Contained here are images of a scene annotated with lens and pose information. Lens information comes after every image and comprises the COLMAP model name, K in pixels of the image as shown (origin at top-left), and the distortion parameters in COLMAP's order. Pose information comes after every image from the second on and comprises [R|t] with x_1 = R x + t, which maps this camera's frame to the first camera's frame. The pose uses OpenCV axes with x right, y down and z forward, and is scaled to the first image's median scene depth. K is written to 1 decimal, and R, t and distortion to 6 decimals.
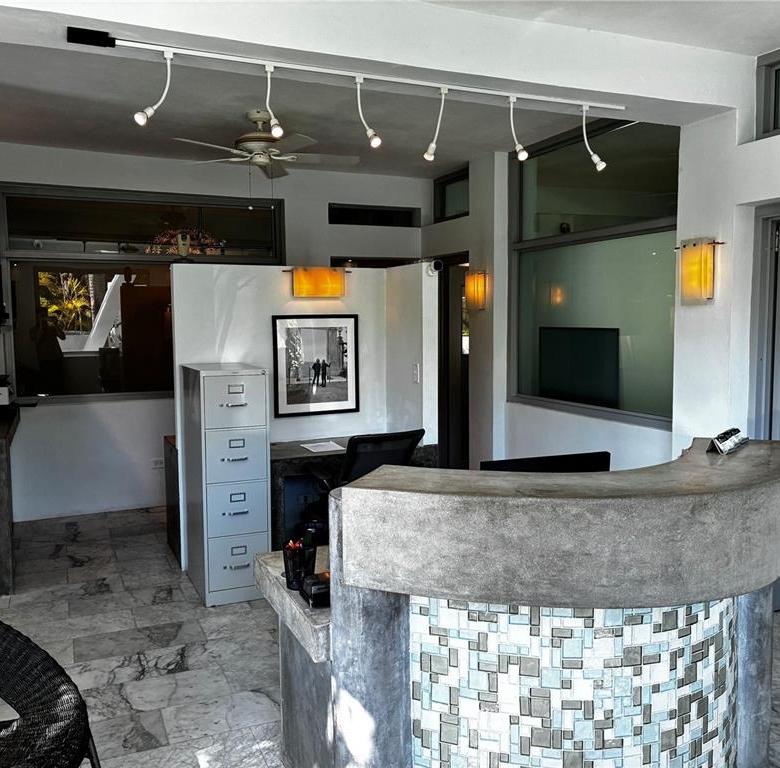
lens RADIAL K [[779.6, 0, 393.3], [0, 779.6, 381.9], [0, 0, 1]] dist [0.029420, 0.000000]
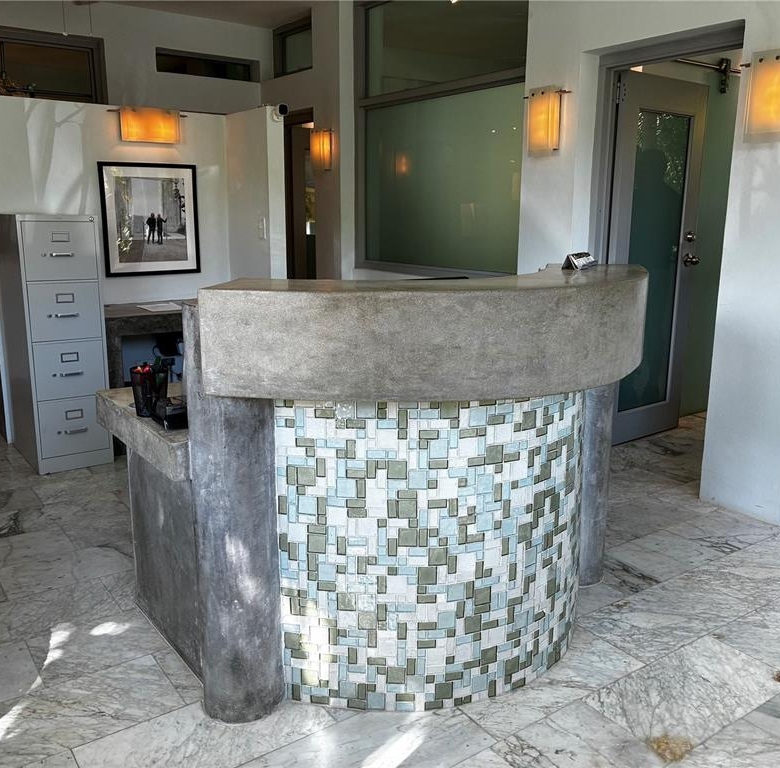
lens RADIAL K [[779.6, 0, 391.8], [0, 779.6, 386.5], [0, 0, 1]] dist [0.029420, 0.000000]
pose [[0.978549, -0.027310, 0.204195, -0.031184], [0.001809, 0.992276, 0.124040, 0.123956], [-0.206005, -0.121010, 0.971040, 0.041933]]
